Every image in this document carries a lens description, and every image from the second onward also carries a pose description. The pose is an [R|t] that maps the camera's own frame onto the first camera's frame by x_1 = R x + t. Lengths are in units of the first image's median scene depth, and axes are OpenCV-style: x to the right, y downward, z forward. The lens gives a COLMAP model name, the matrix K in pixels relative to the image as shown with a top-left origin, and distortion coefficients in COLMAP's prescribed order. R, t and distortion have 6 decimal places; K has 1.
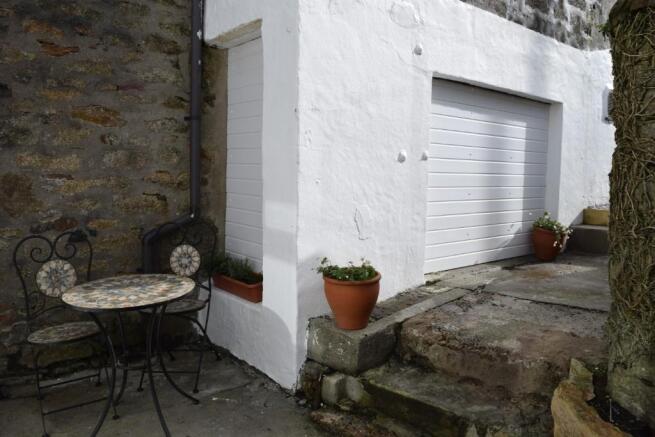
lens RADIAL K [[516.6, 0, 328.6], [0, 516.6, 219.6], [0, 0, 1]] dist [-0.076676, -0.007084]
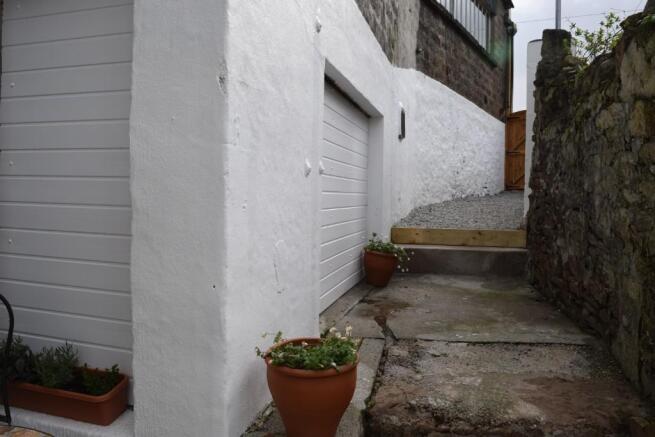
lens RADIAL K [[516.6, 0, 327.3], [0, 516.6, 218.1], [0, 0, 1]] dist [-0.076676, -0.007084]
pose [[0.828408, -0.034096, 0.559086, -0.277163], [0.059314, 0.997873, -0.027030, -0.038211], [-0.556976, 0.055554, 0.828669, 0.464226]]
